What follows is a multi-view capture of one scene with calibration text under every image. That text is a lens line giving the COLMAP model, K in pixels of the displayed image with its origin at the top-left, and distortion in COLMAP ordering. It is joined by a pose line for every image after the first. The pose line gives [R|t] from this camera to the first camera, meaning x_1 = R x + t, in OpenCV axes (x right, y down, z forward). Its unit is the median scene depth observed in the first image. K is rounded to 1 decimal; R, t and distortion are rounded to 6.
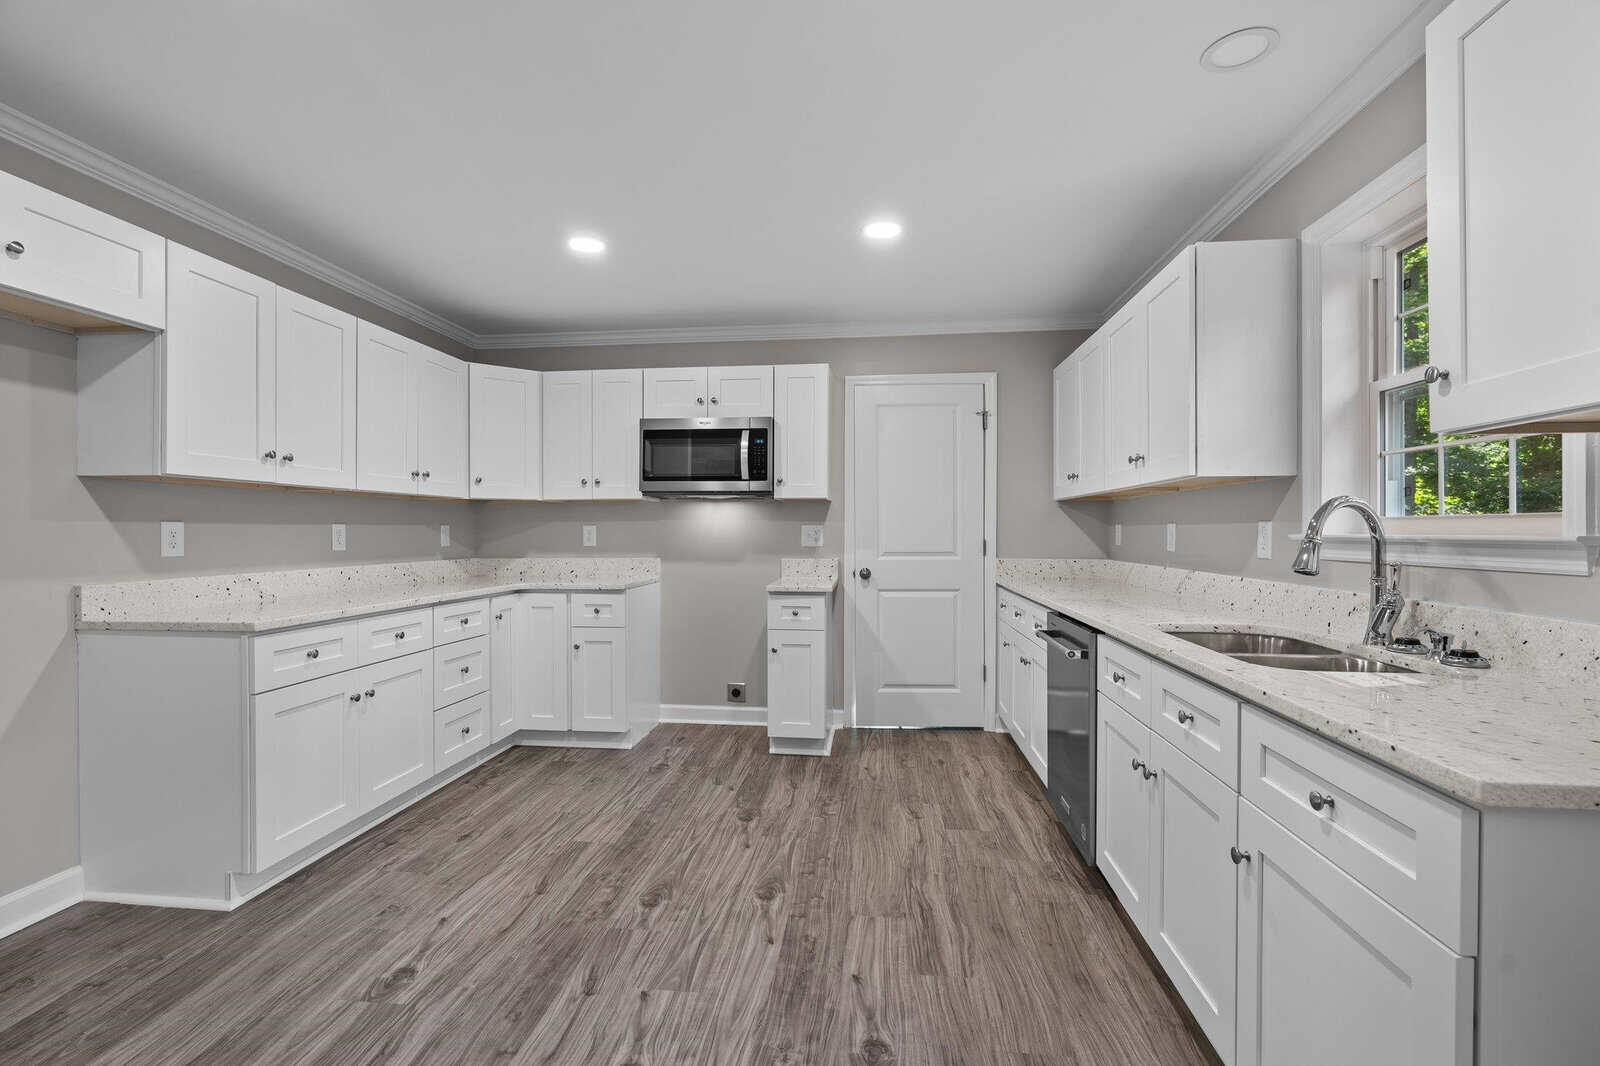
lens RADIAL K [[748.2, 0, 797.8], [0, 748.2, 535.8], [0, 0, 1]] dist [-0.003207, -0.000072]
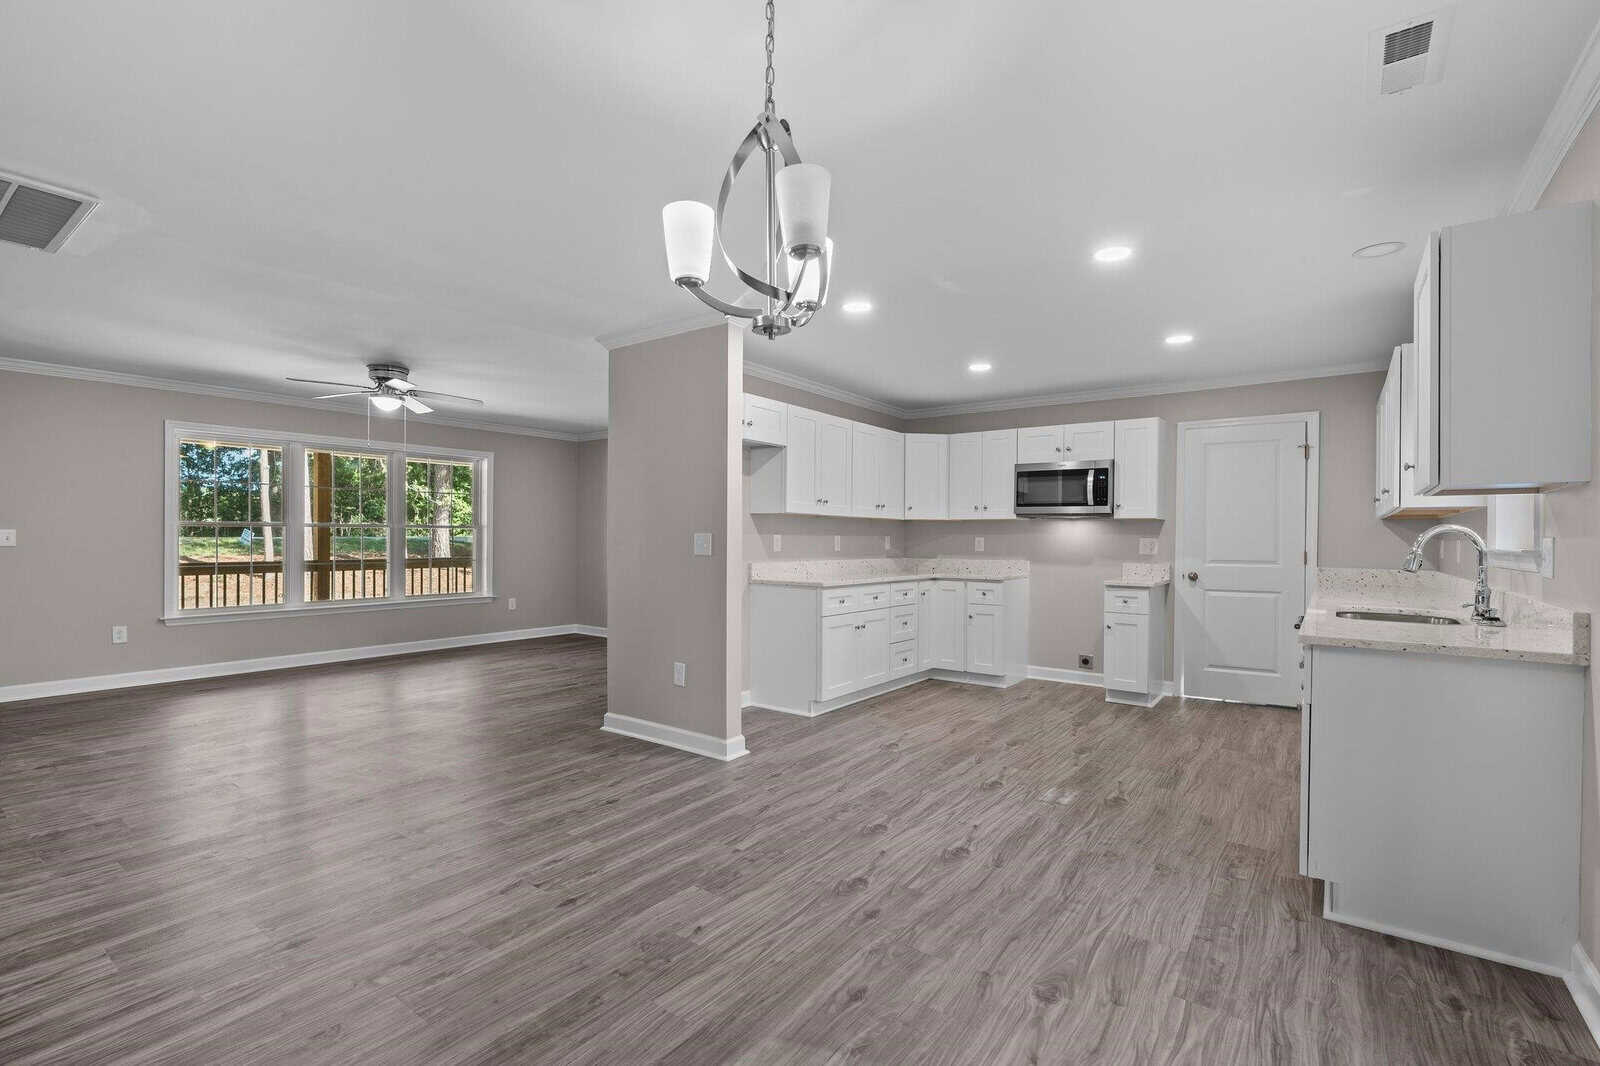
lens RADIAL K [[748.2, 0, 797.8], [0, 748.2, 535.8], [0, 0, 1]] dist [-0.003207, -0.000072]
pose [[0.874496, 0.007222, -0.484978, 0.135746], [-0.013280, 0.999871, -0.009056, 0.002031], [0.484850, 0.014360, 0.874479, -0.508968]]
